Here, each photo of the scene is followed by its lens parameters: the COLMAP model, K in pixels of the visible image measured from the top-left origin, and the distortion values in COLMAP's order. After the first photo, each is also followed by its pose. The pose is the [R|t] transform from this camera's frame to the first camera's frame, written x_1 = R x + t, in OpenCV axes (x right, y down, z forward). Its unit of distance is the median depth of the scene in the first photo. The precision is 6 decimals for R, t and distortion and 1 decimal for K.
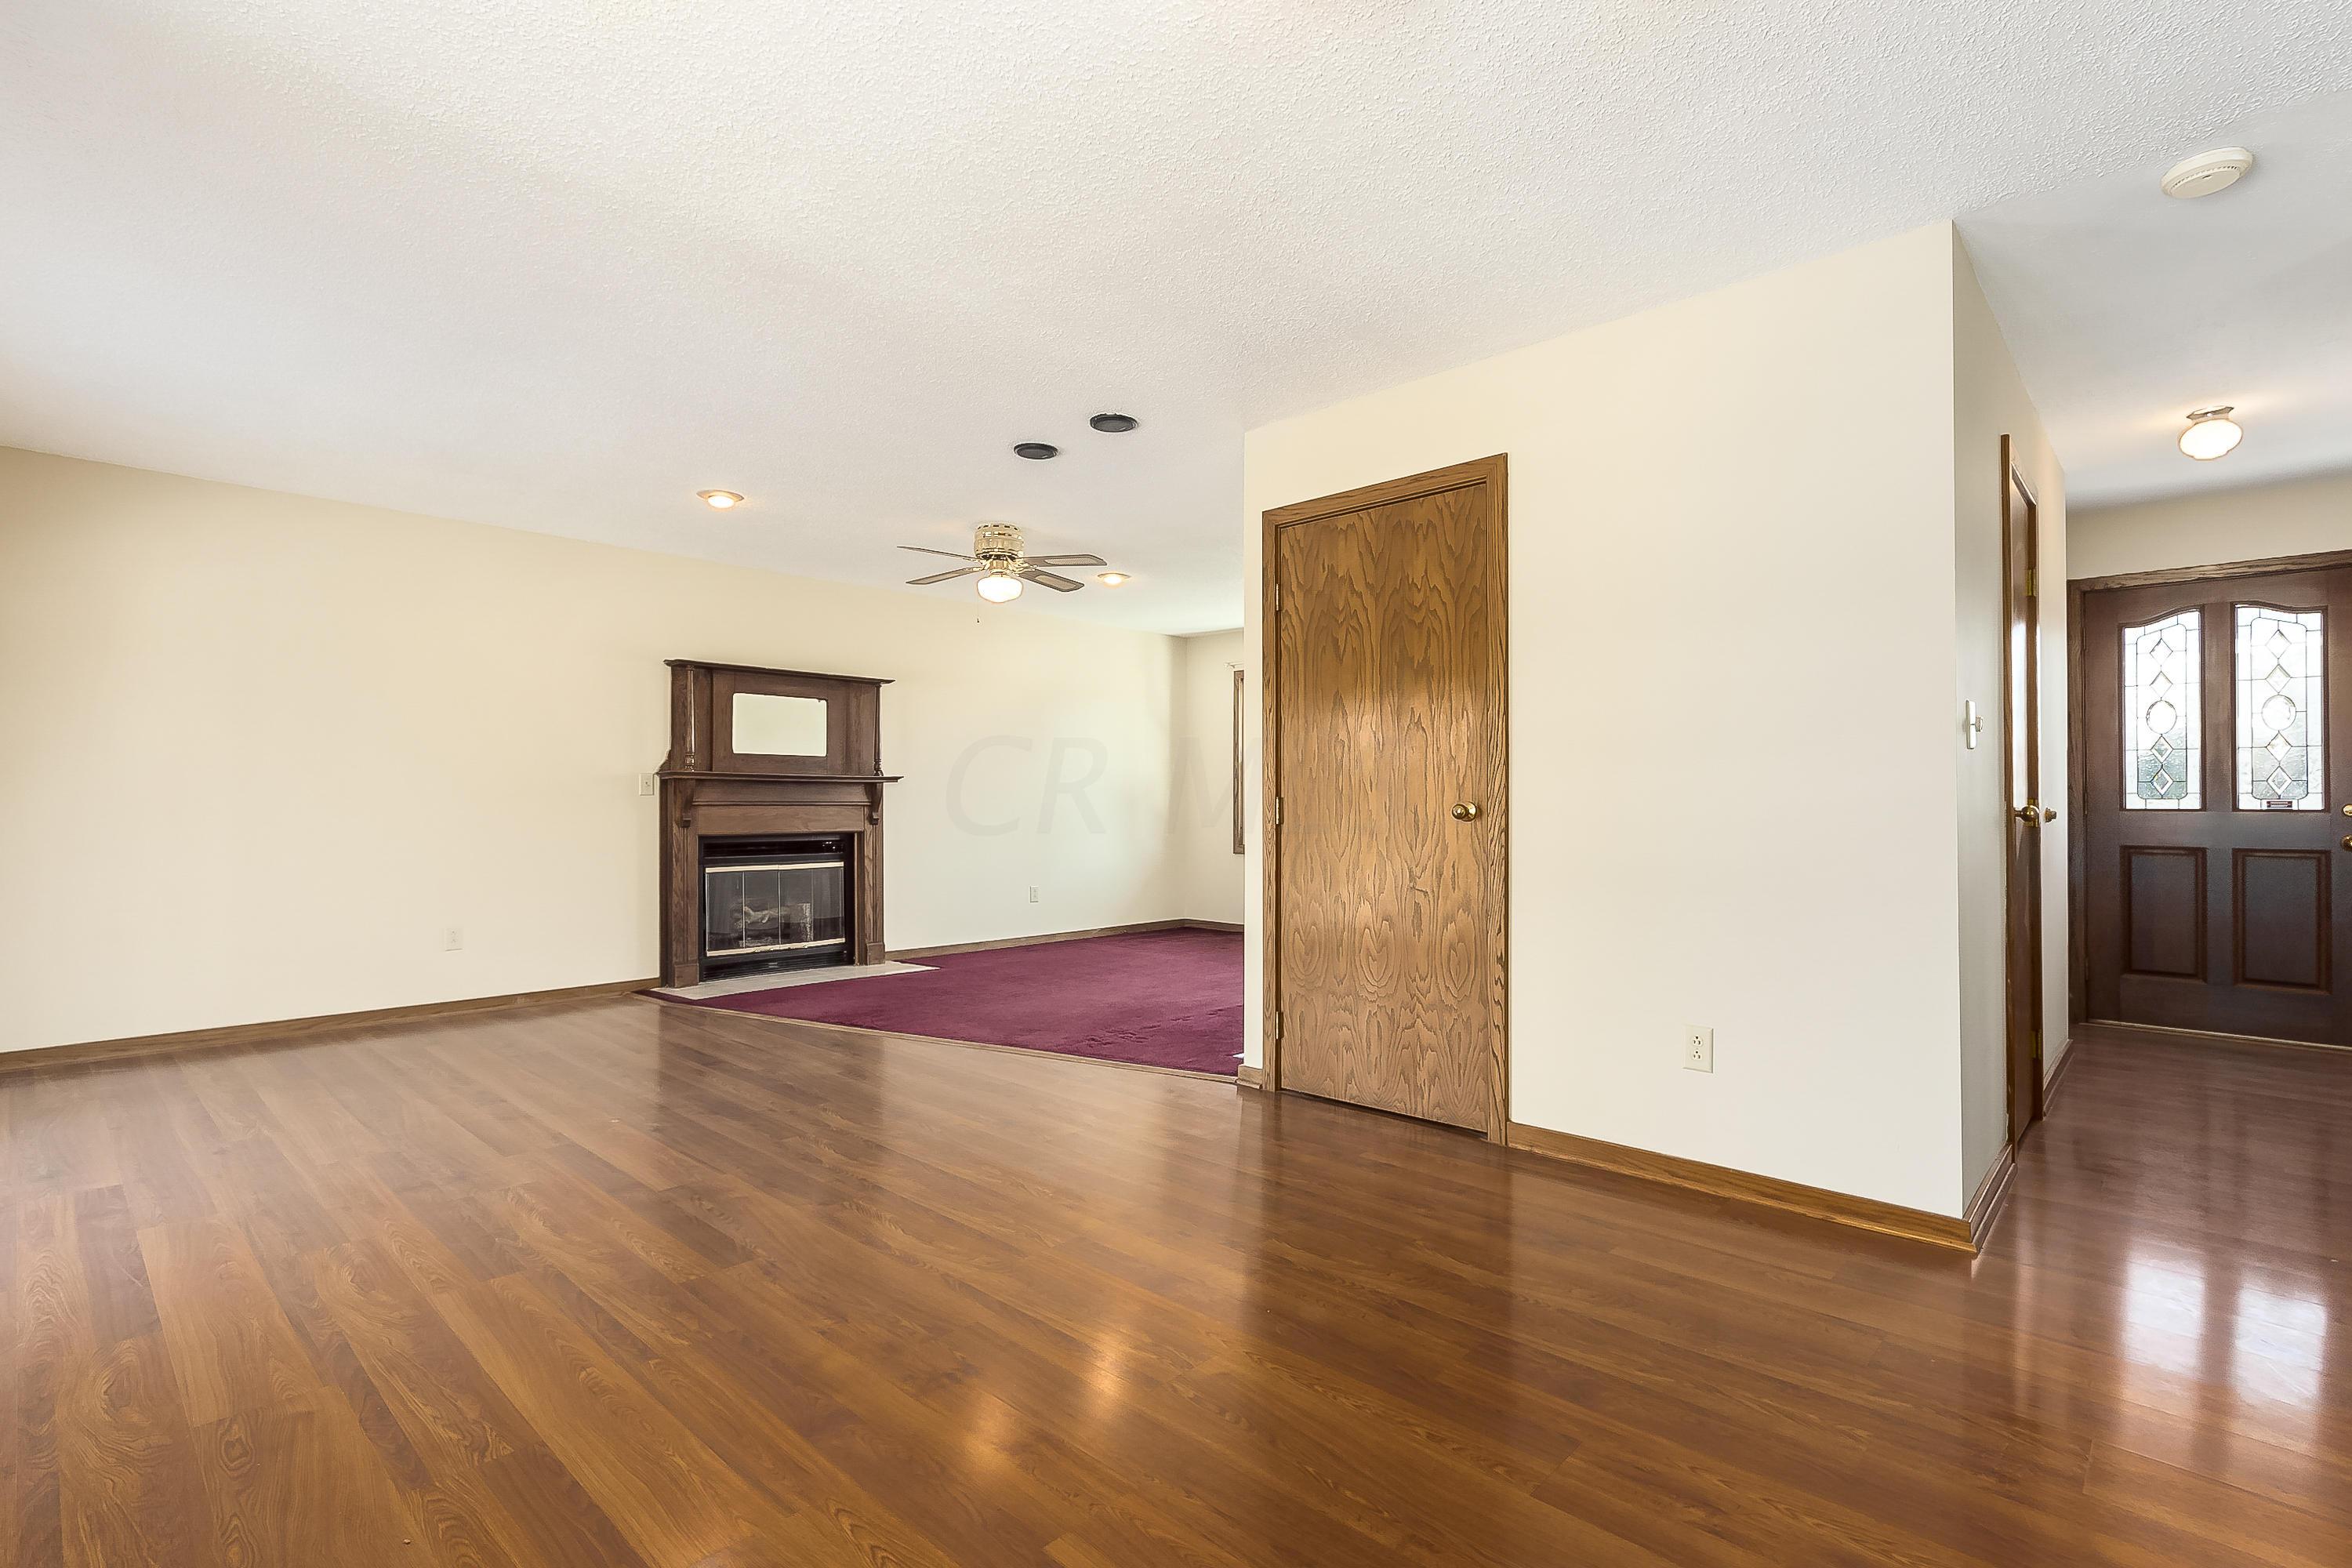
lens RADIAL K [[1070.2, 0, 1176.8], [0, 1070.2, 796.4], [0, 0, 1]] dist [0.000548, 0.000121]
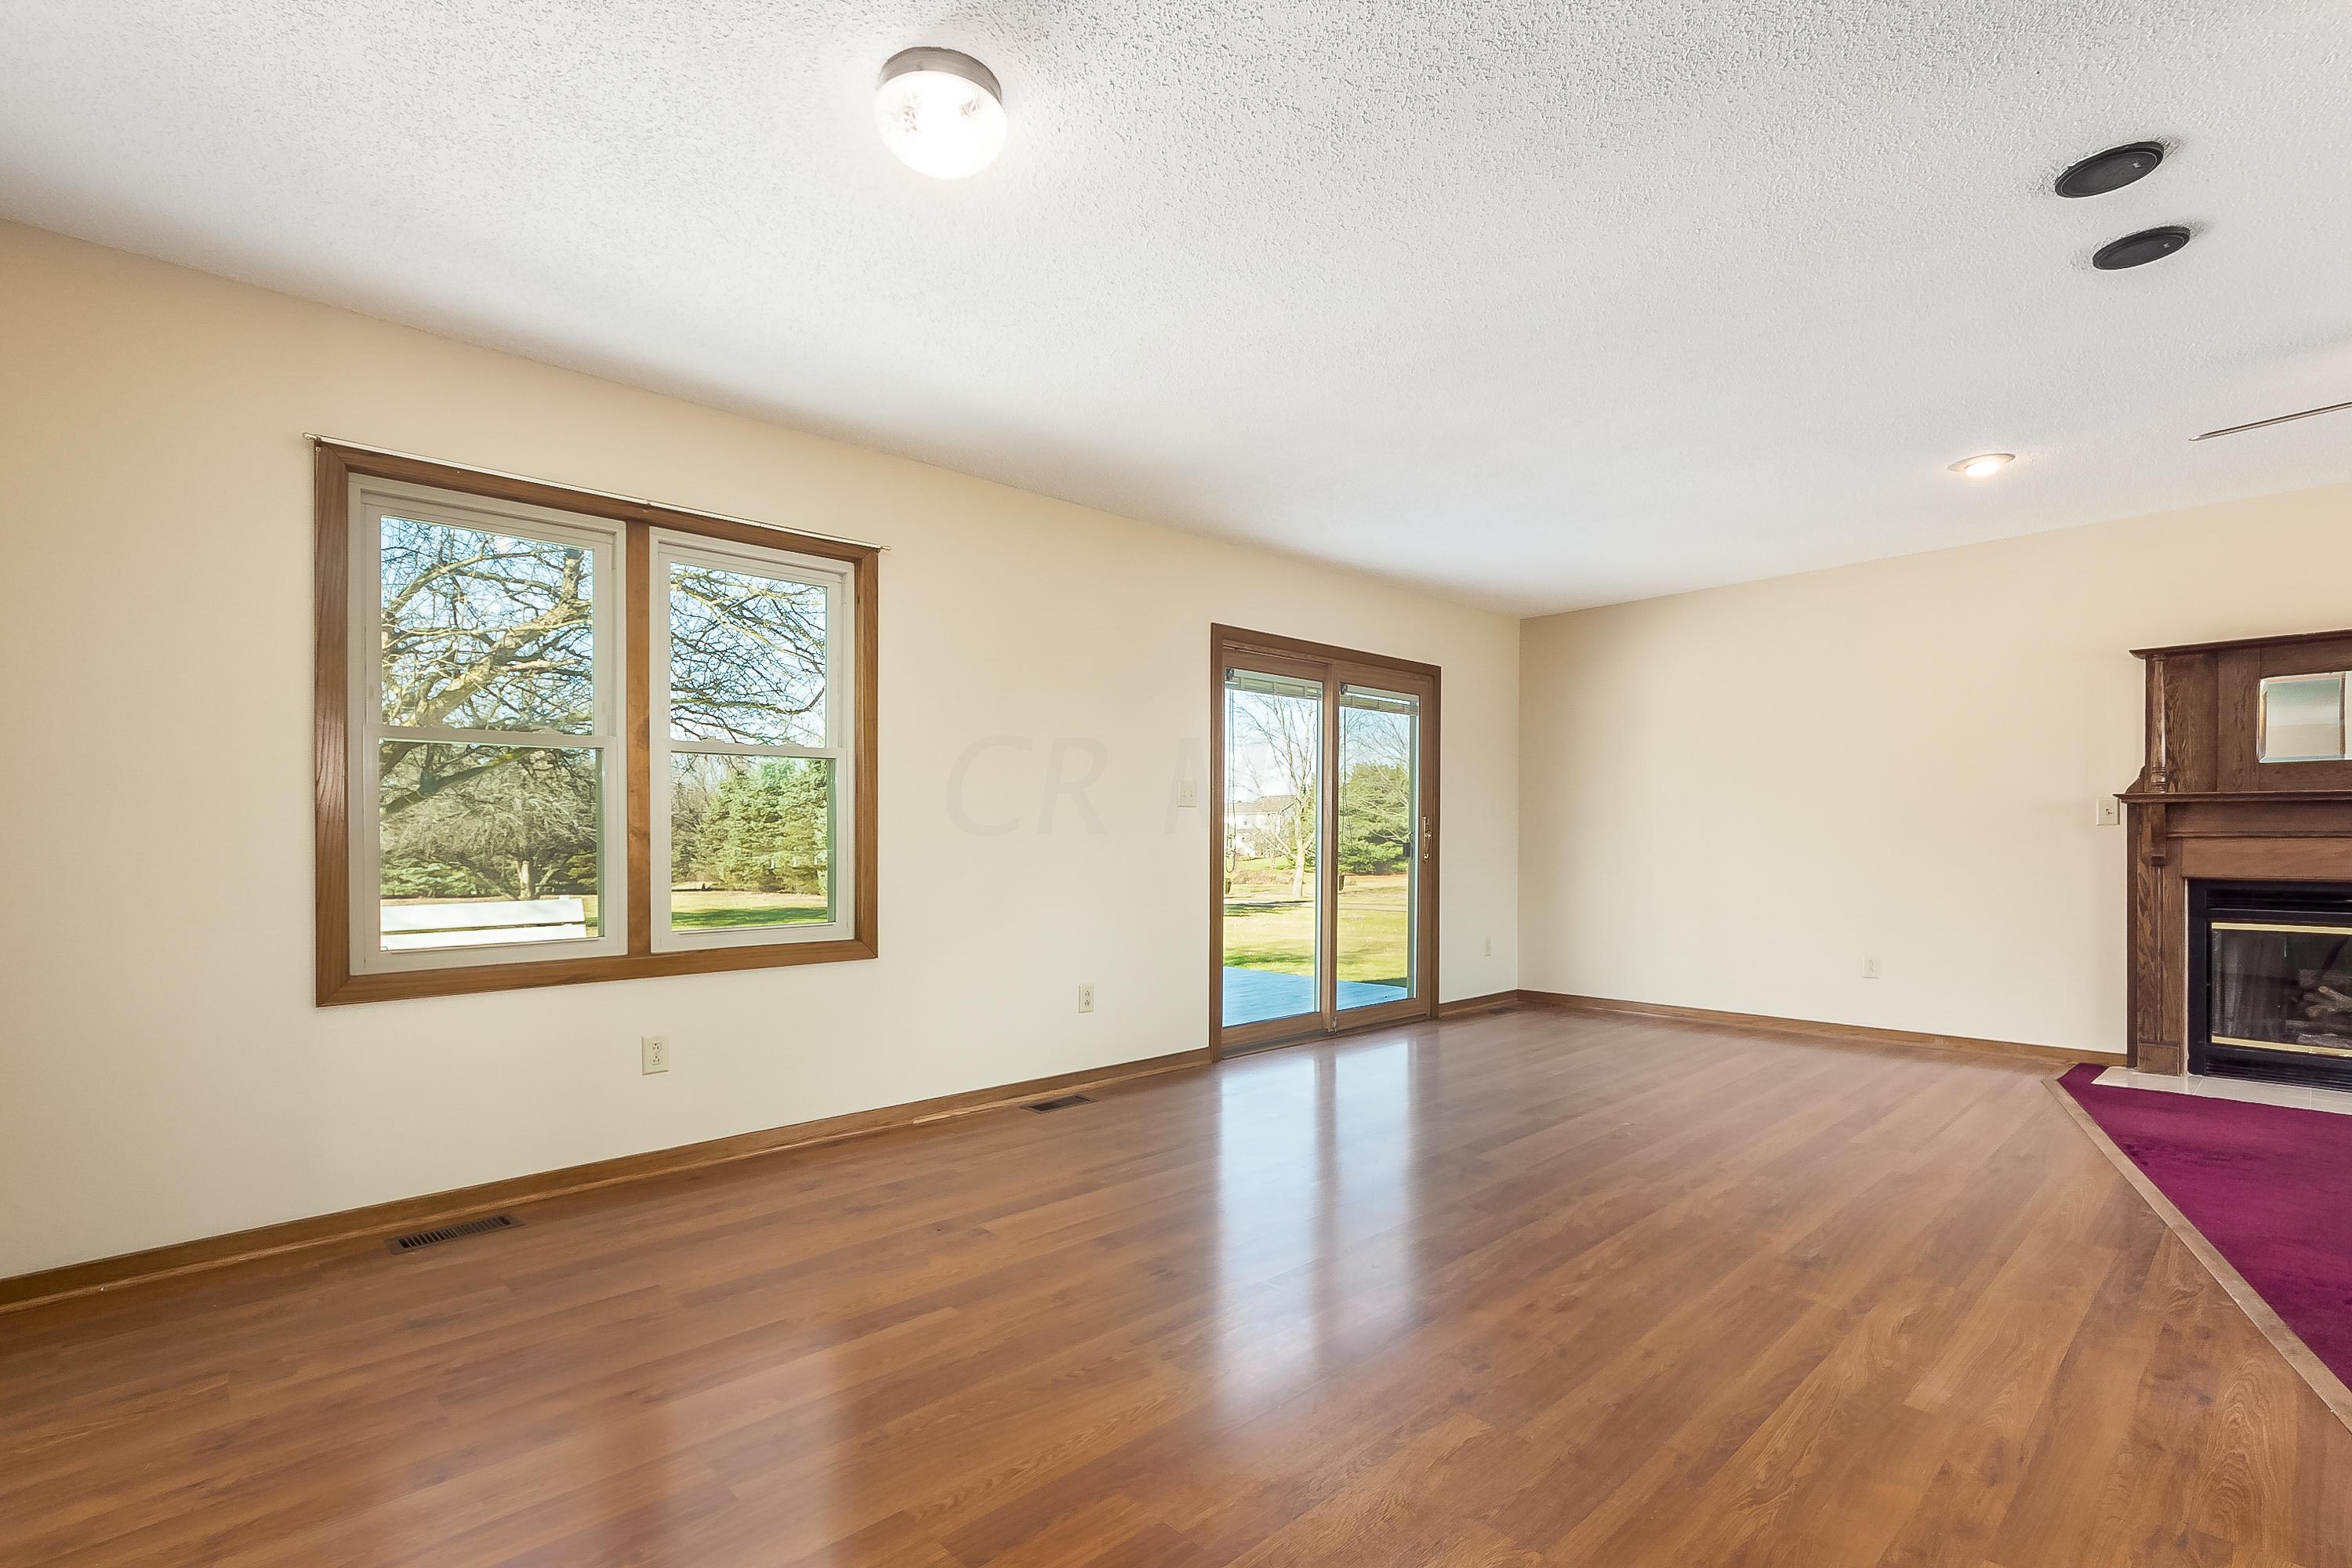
lens RADIAL K [[1095.3, 0, 1191.6], [0, 1095.3, 853.3], [0, 0, 1]] dist [0.001763, 0.000357]
pose [[-0.061302, 0.018079, -0.997956, 0.356511], [0.013128, 0.999764, 0.017305, -0.003195], [0.998033, -0.012041, -0.061525, 0.347297]]
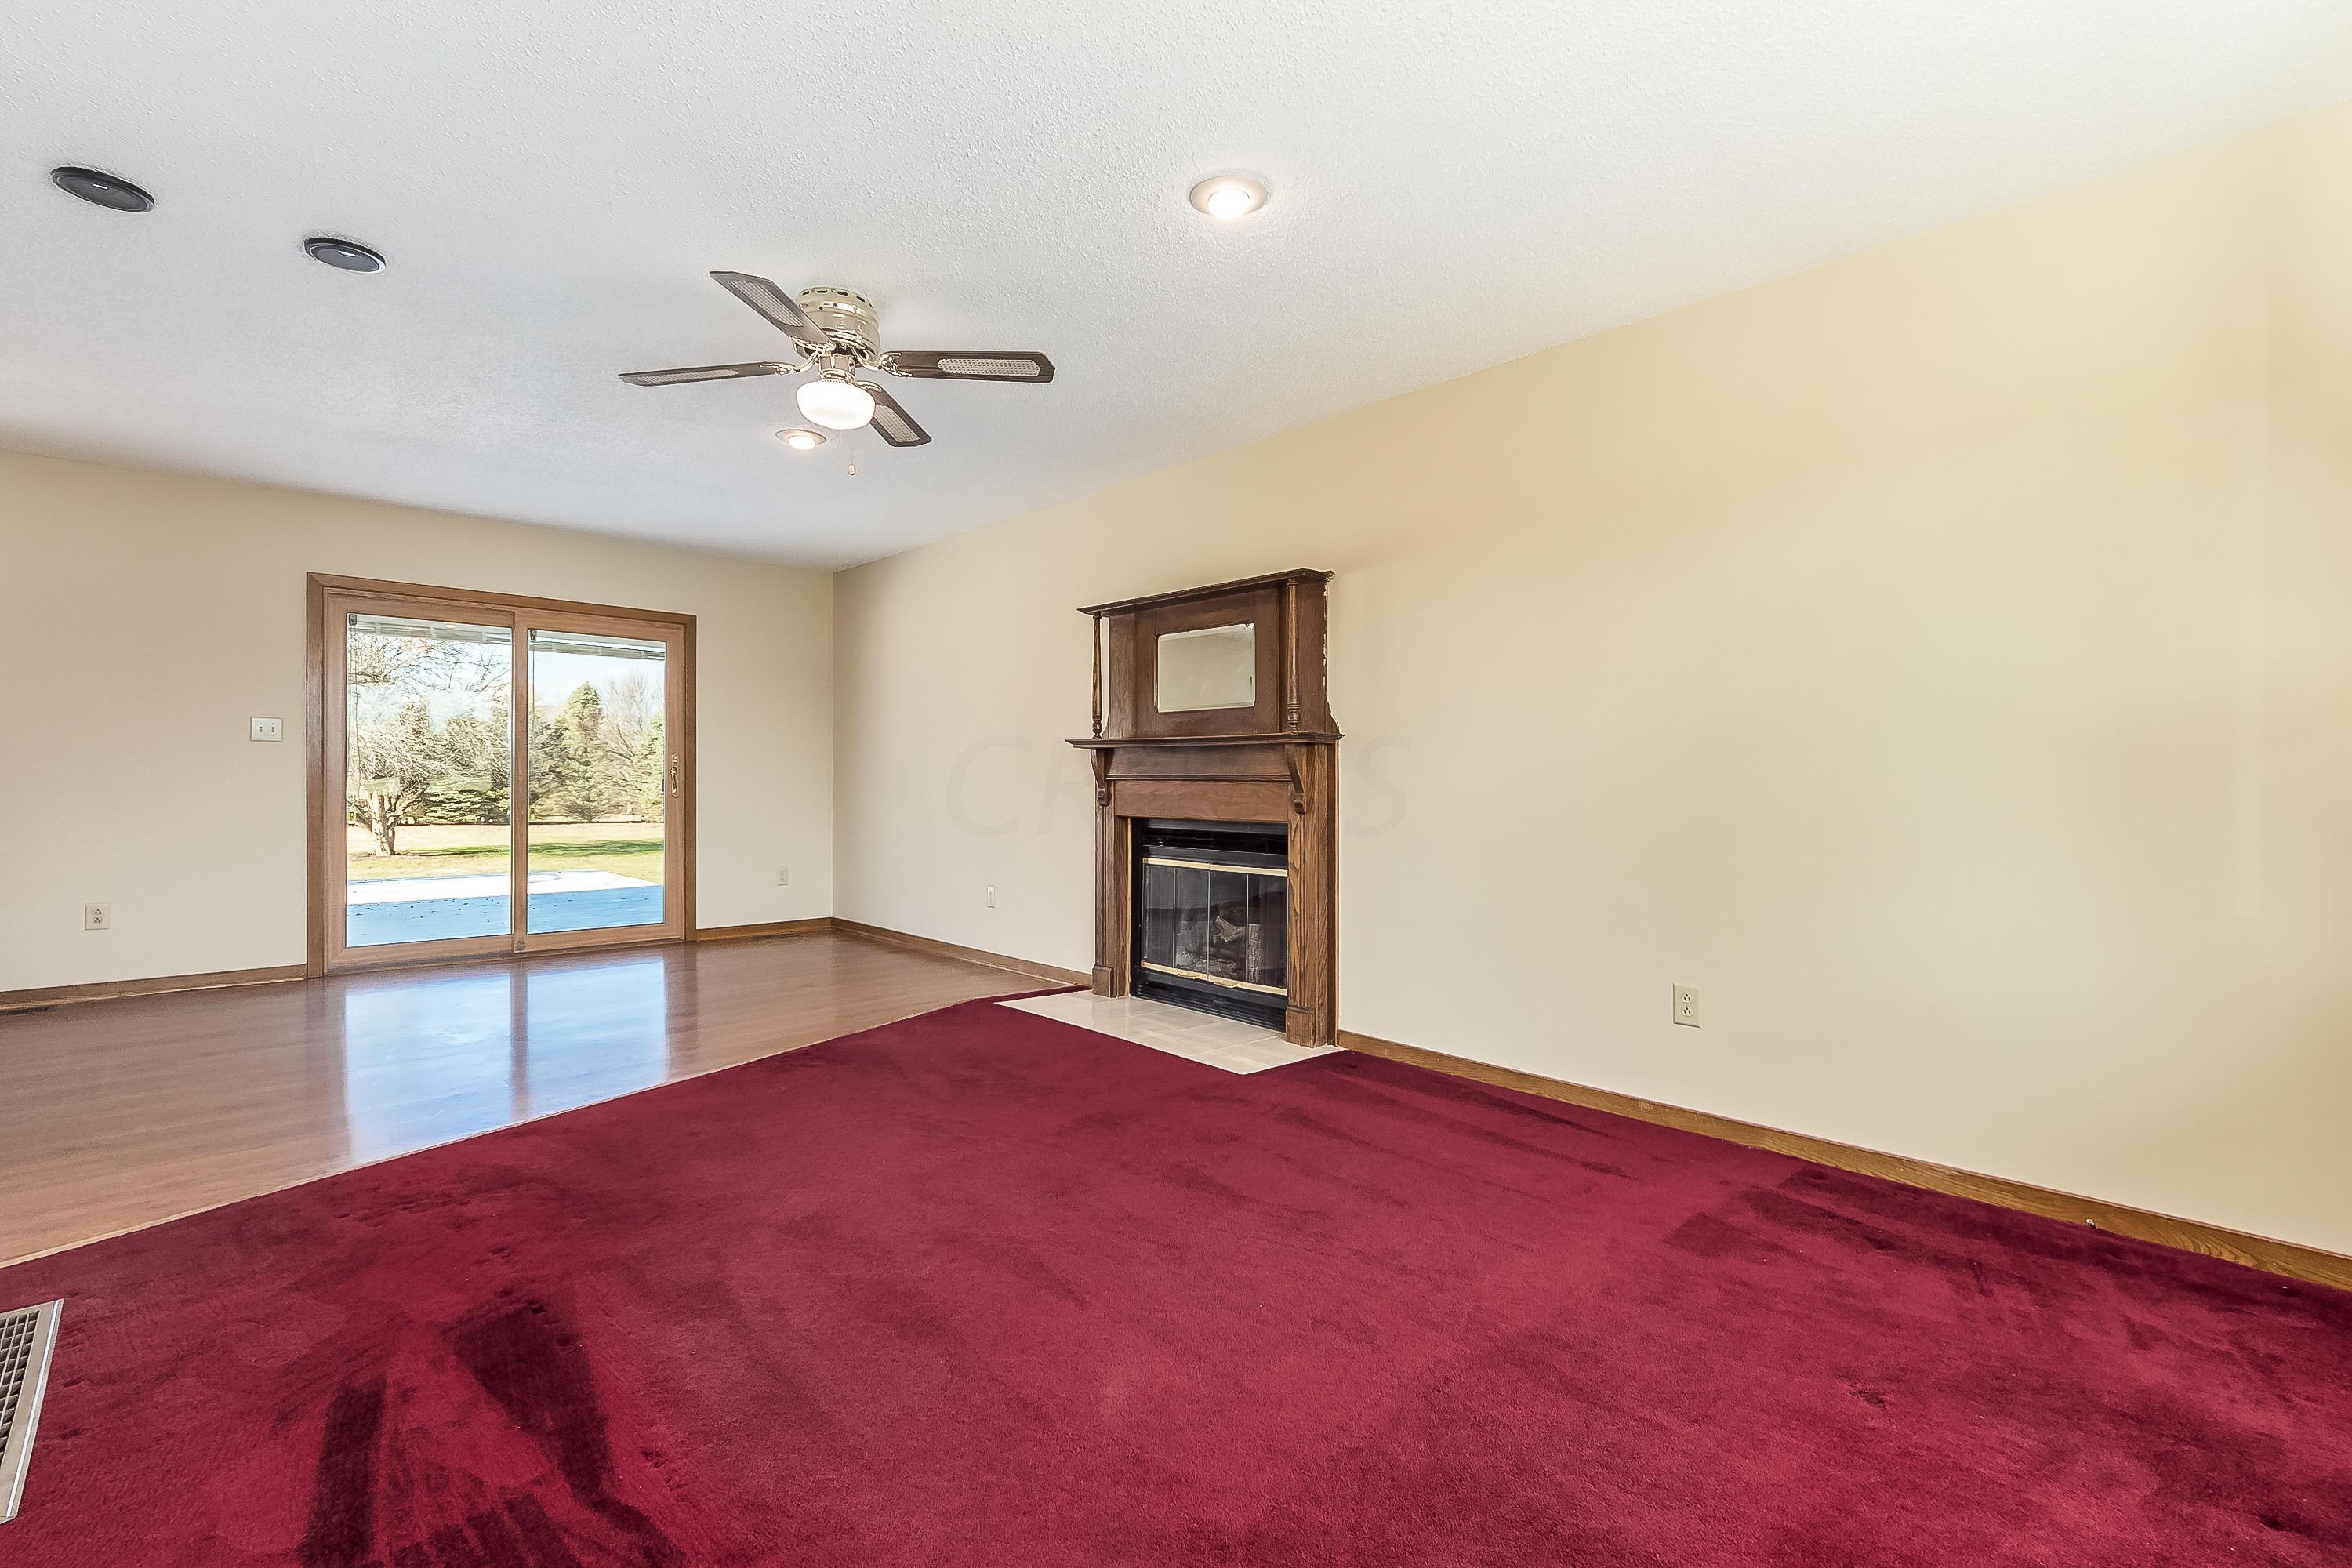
lens RADIAL K [[1070.2, 0, 1178.9], [0, 1070.2, 793.8], [0, 0, 1]] dist [0.000548, 0.000121]
pose [[-0.059415, 0.017971, -0.998072, 0.360498], [0.002643, 0.999837, 0.017846, 0.004654], [0.998230, -0.001578, -0.059453, 1.076865]]
